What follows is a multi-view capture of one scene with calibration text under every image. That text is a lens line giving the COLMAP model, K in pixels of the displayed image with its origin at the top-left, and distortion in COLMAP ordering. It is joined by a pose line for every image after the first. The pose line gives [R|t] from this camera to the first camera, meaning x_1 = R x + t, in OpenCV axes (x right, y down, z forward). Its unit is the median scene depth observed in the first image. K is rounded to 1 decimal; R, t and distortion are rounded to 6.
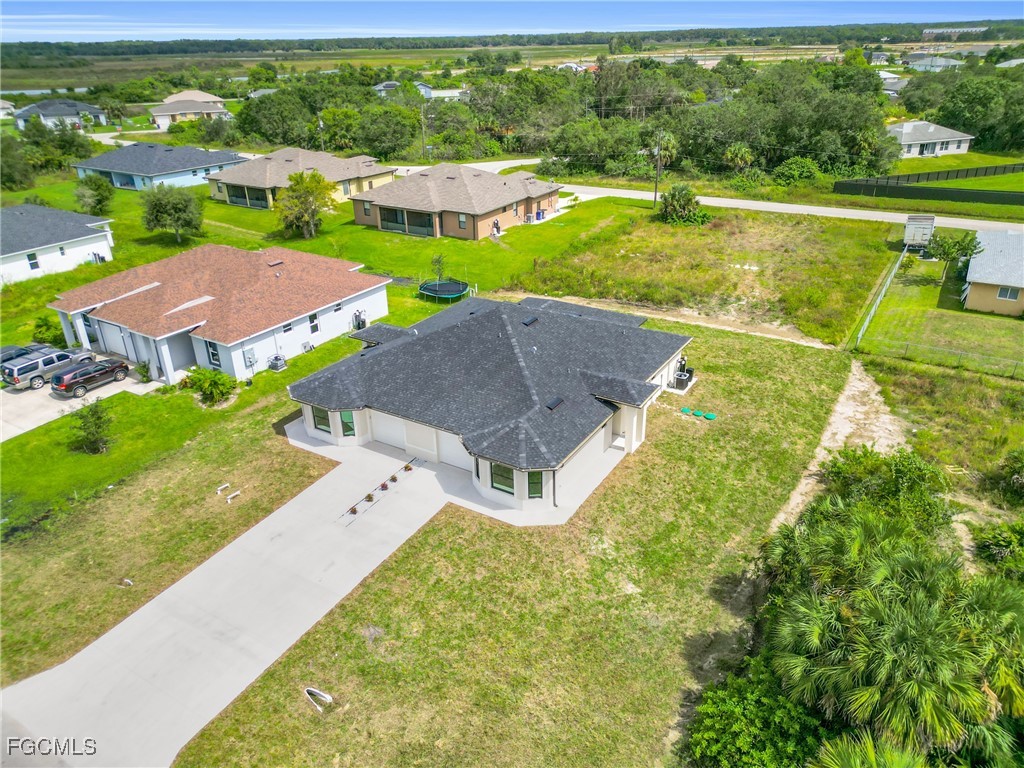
lens RADIAL K [[717.3, 0, 512.0], [0, 717.3, 384.0], [0, 0, 1]] dist [0.117542, -0.152223]
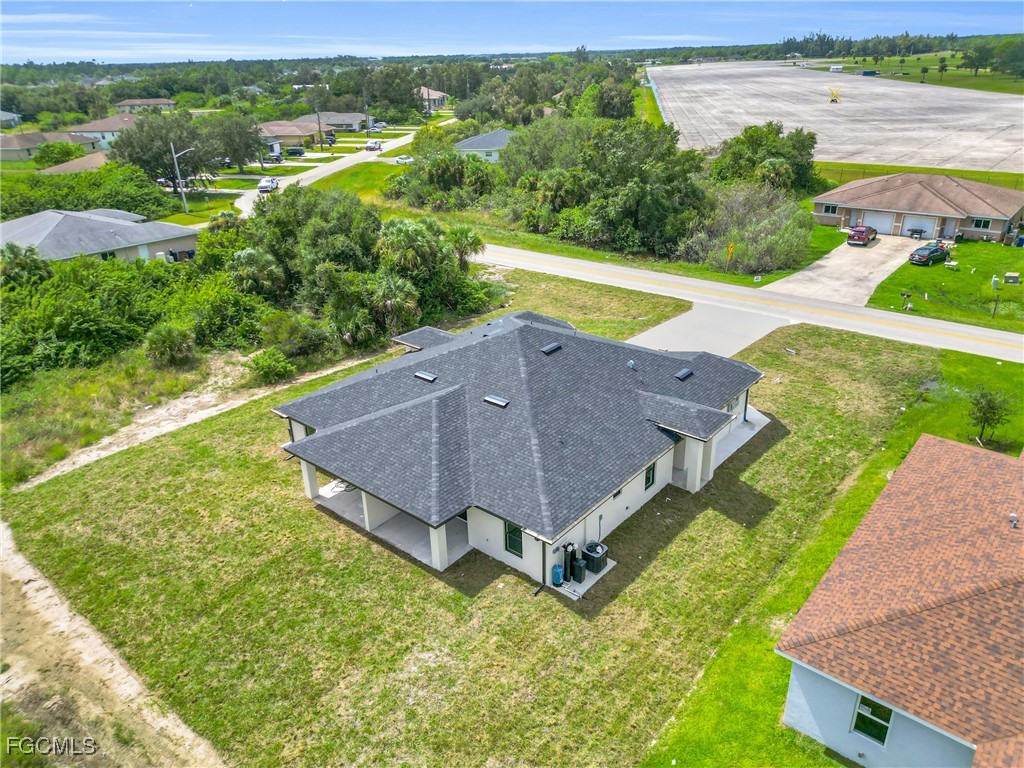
lens RADIAL K [[717.3, 0, 512.0], [0, 717.3, 384.0], [0, 0, 1]] dist [0.117542, -0.152223]
pose [[-0.988996, -0.013174, 0.147357, -0.089950], [0.104005, 0.646456, 0.755829, -0.512873], [-0.105217, 0.762838, -0.637972, 1.168527]]
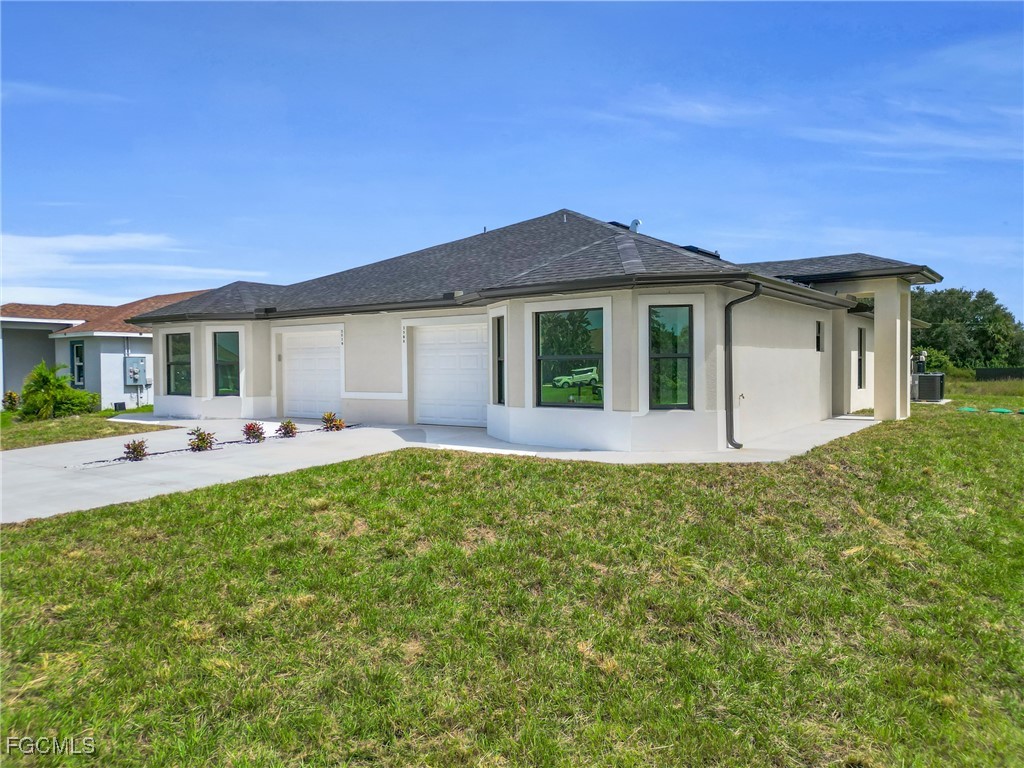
lens RADIAL K [[717.3, 0, 512.0], [0, 717.3, 384.0], [0, 0, 1]] dist [0.117542, -0.152223]
pose [[0.996686, 0.021272, -0.078509, -0.007950], [-0.051934, 0.909272, -0.412951, 0.168901], [0.062602, 0.415660, 0.907363, 0.410405]]
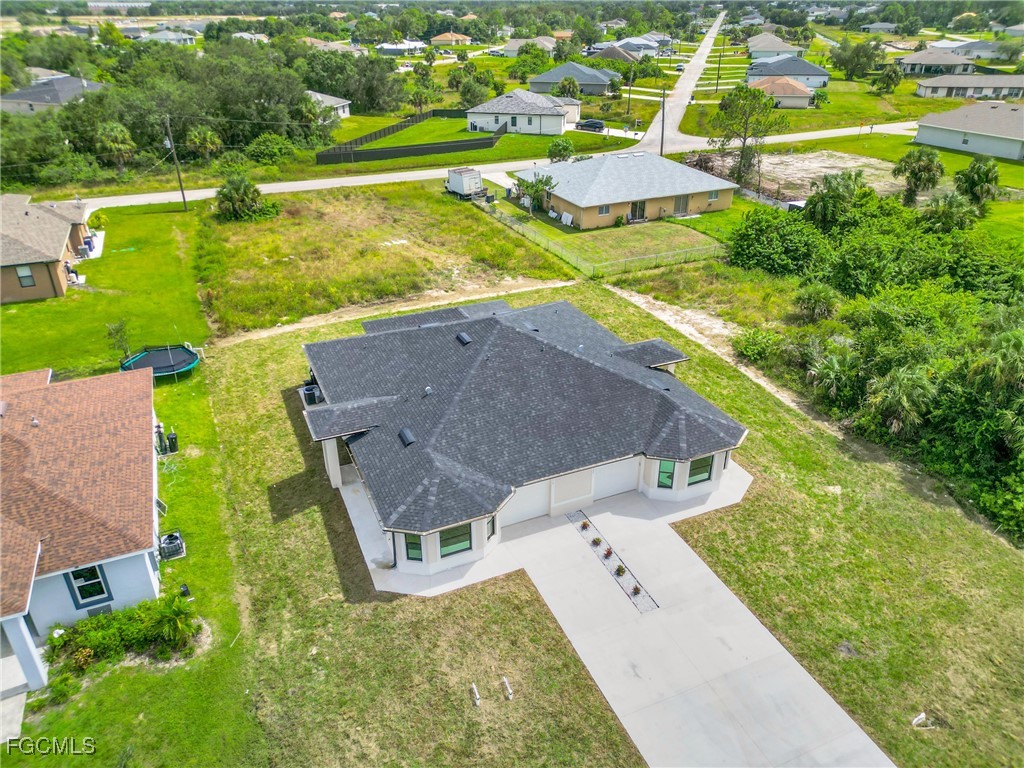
lens RADIAL K [[717.3, 0, 512.0], [0, 717.3, 384.0], [0, 0, 1]] dist [0.117542, -0.152223]
pose [[0.563777, -0.374007, 0.736393, -0.489590], [0.352469, 0.915279, 0.195013, -0.148540], [-0.746941, 0.149612, 0.647839, 0.325596]]
